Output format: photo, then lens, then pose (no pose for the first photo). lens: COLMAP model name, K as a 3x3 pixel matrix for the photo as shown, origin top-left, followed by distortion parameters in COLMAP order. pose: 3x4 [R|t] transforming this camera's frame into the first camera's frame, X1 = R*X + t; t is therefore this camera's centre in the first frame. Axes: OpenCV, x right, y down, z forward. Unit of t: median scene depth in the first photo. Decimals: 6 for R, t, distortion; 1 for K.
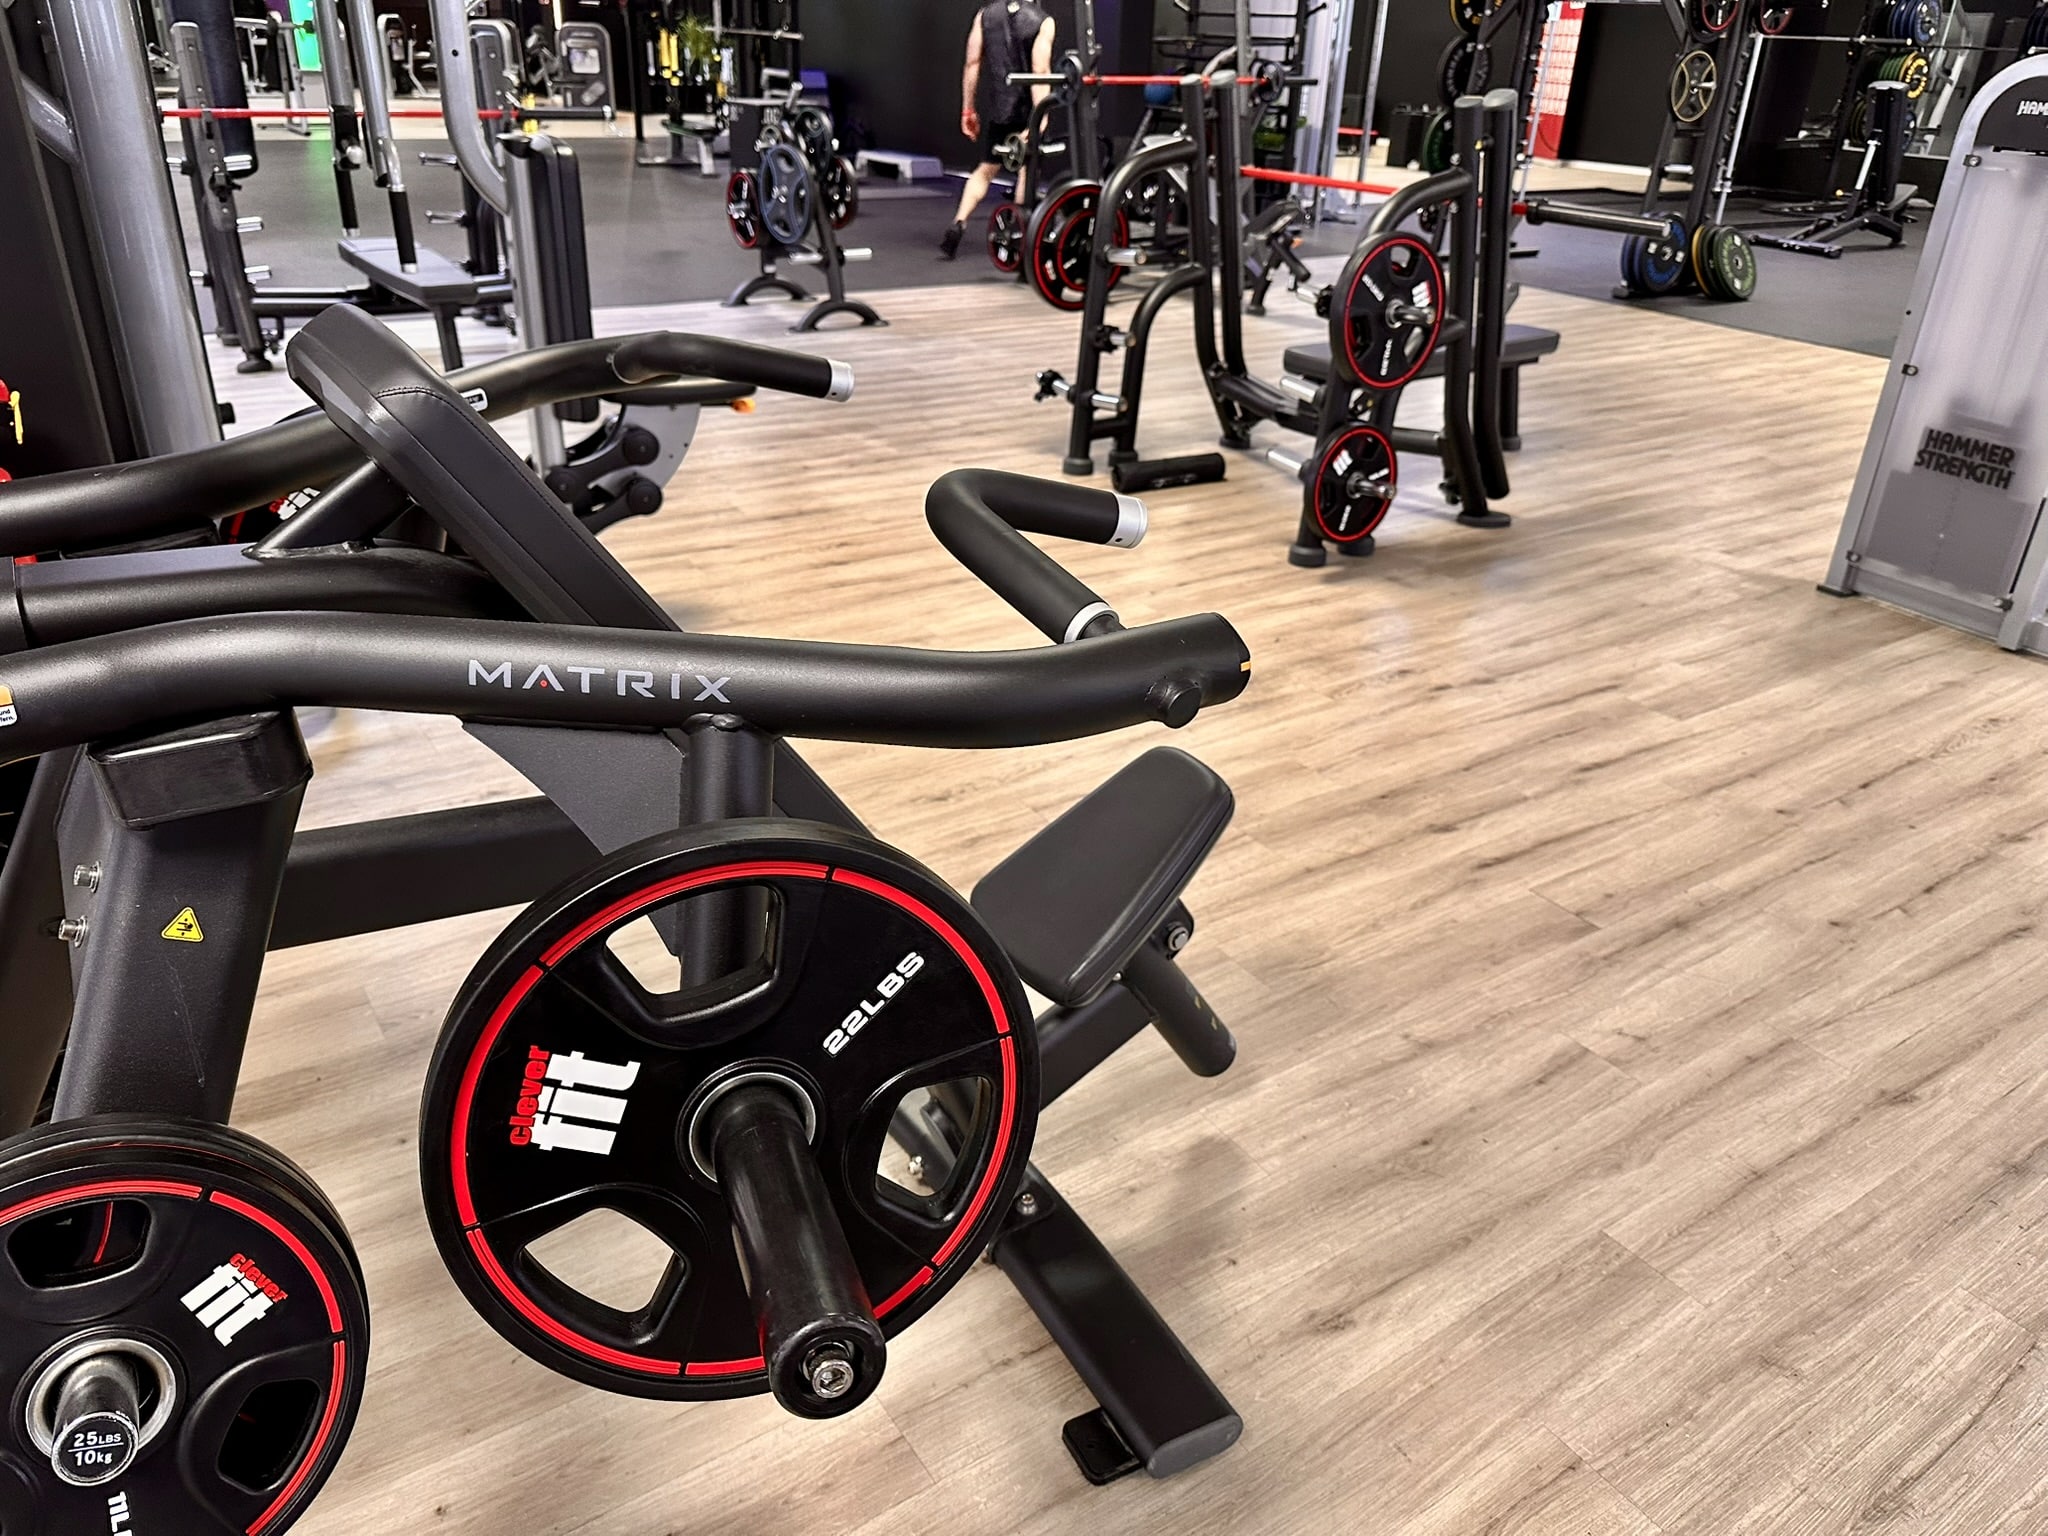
lens RADIAL K [[1453.3, 0, 1022.4], [0, 1453.3, 752.5], [0, 0, 1]] dist [0.026362, -0.050791]
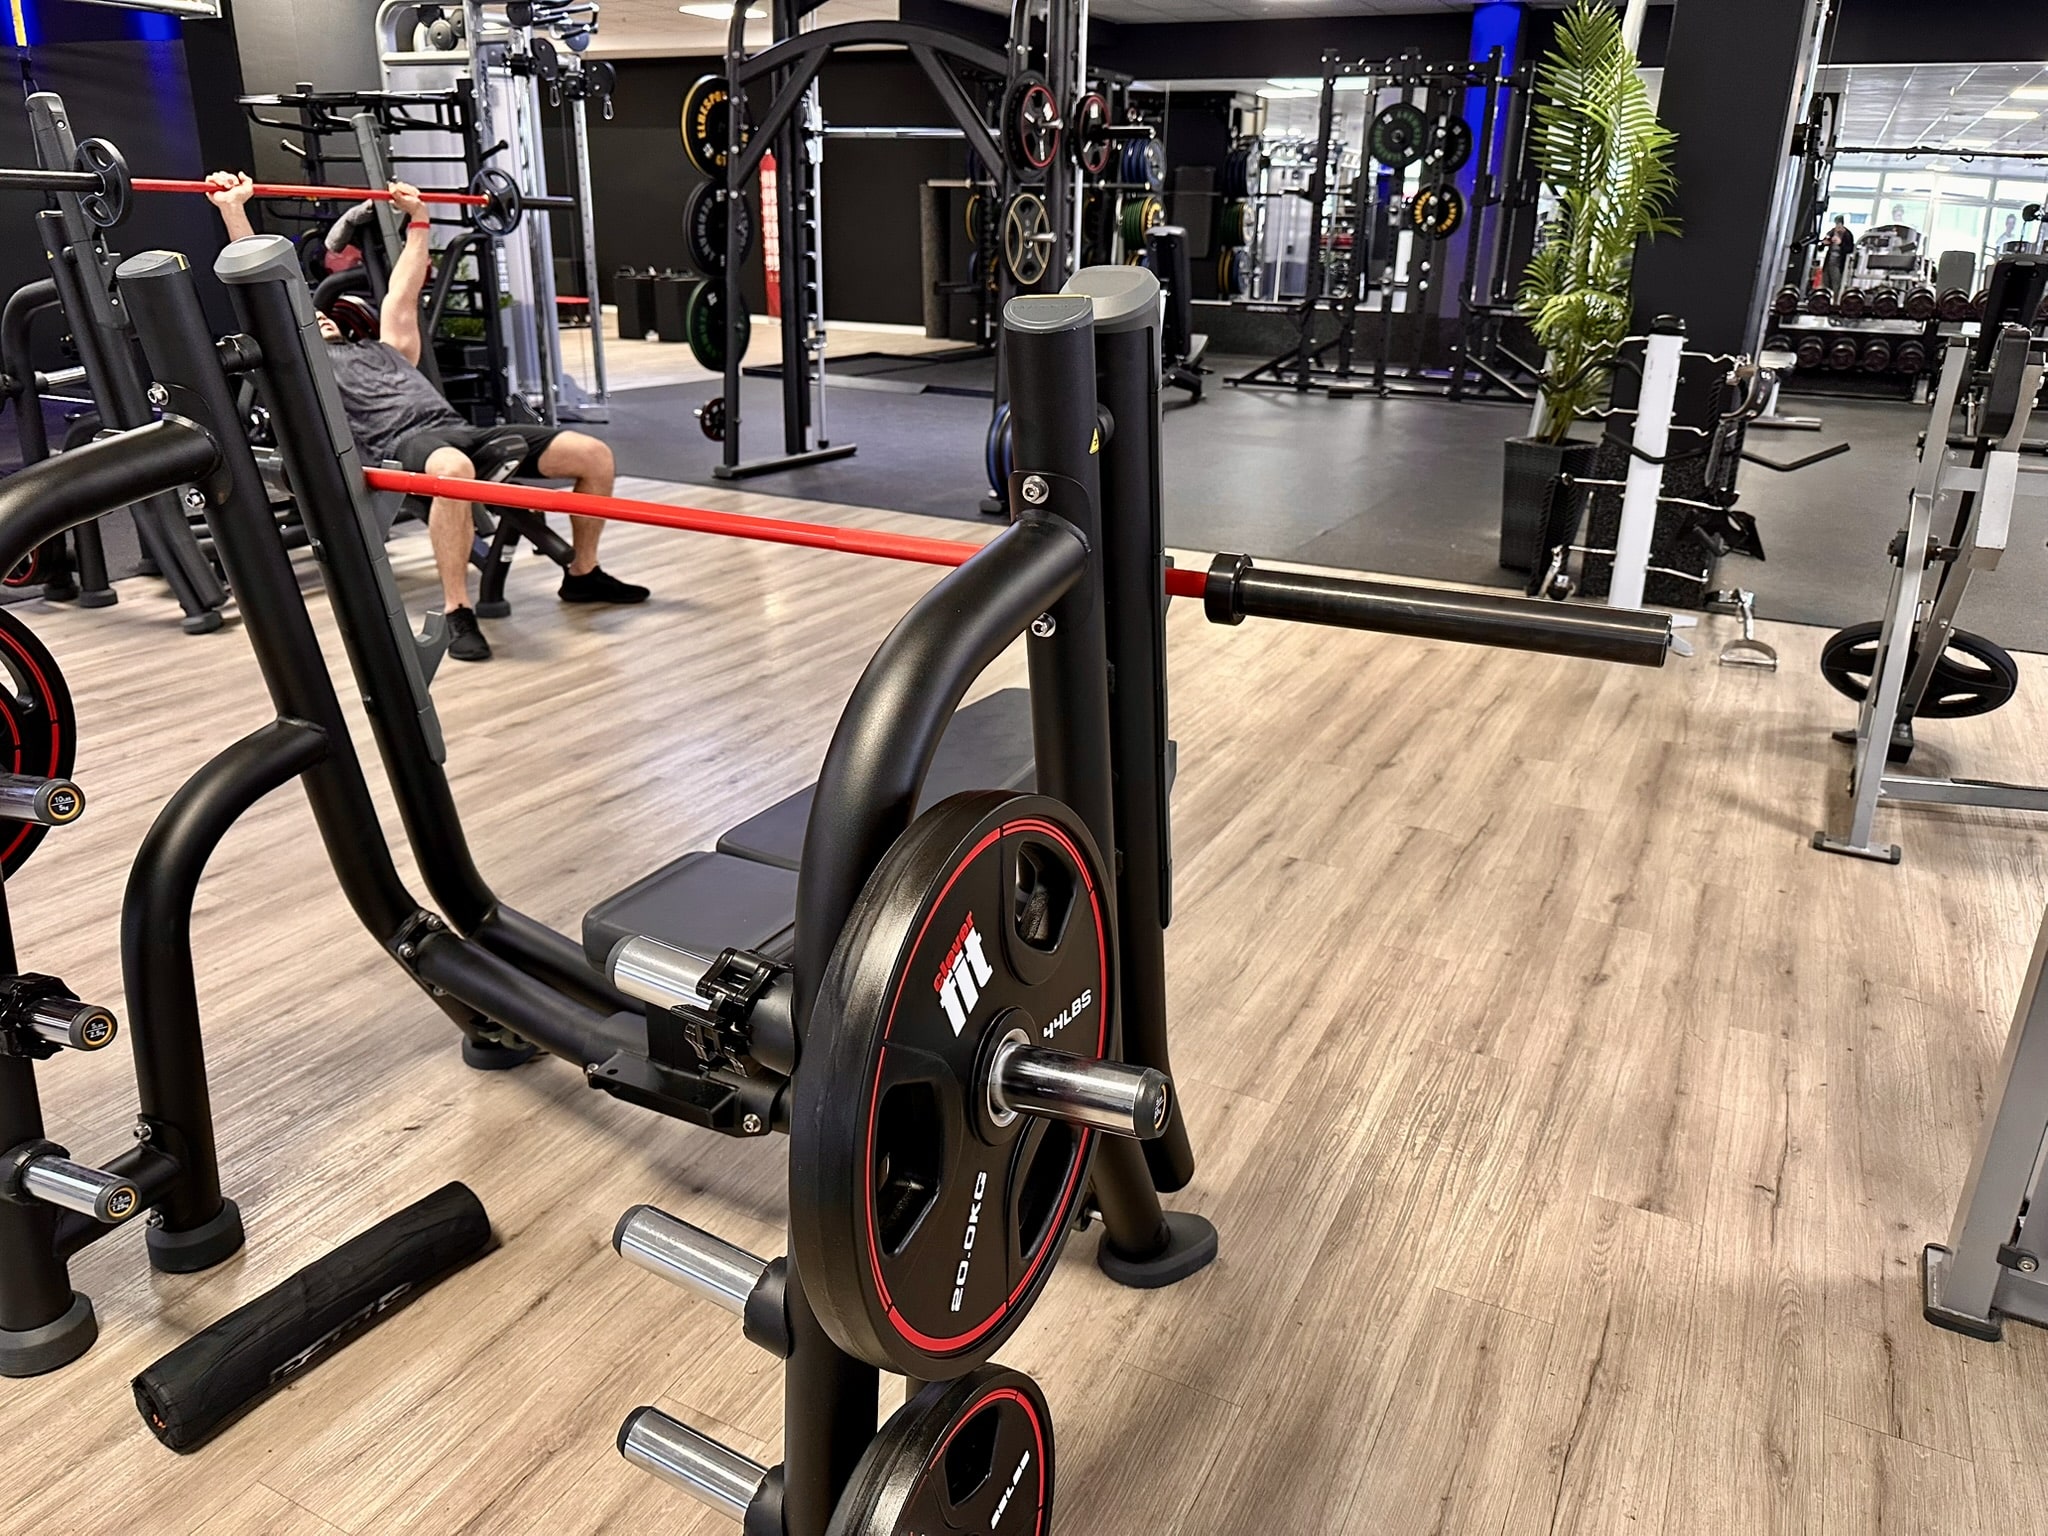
lens RADIAL K [[1453.3, 0, 1026.4], [0, 1453.3, 764.8], [0, 0, 1]] dist [0.026362, -0.050791]
pose [[0.876721, -0.182893, 0.444872, 0.061297], [0.220293, 0.974863, -0.033357, -0.142576], [-0.427589, 0.127247, 0.894973, 0.306660]]
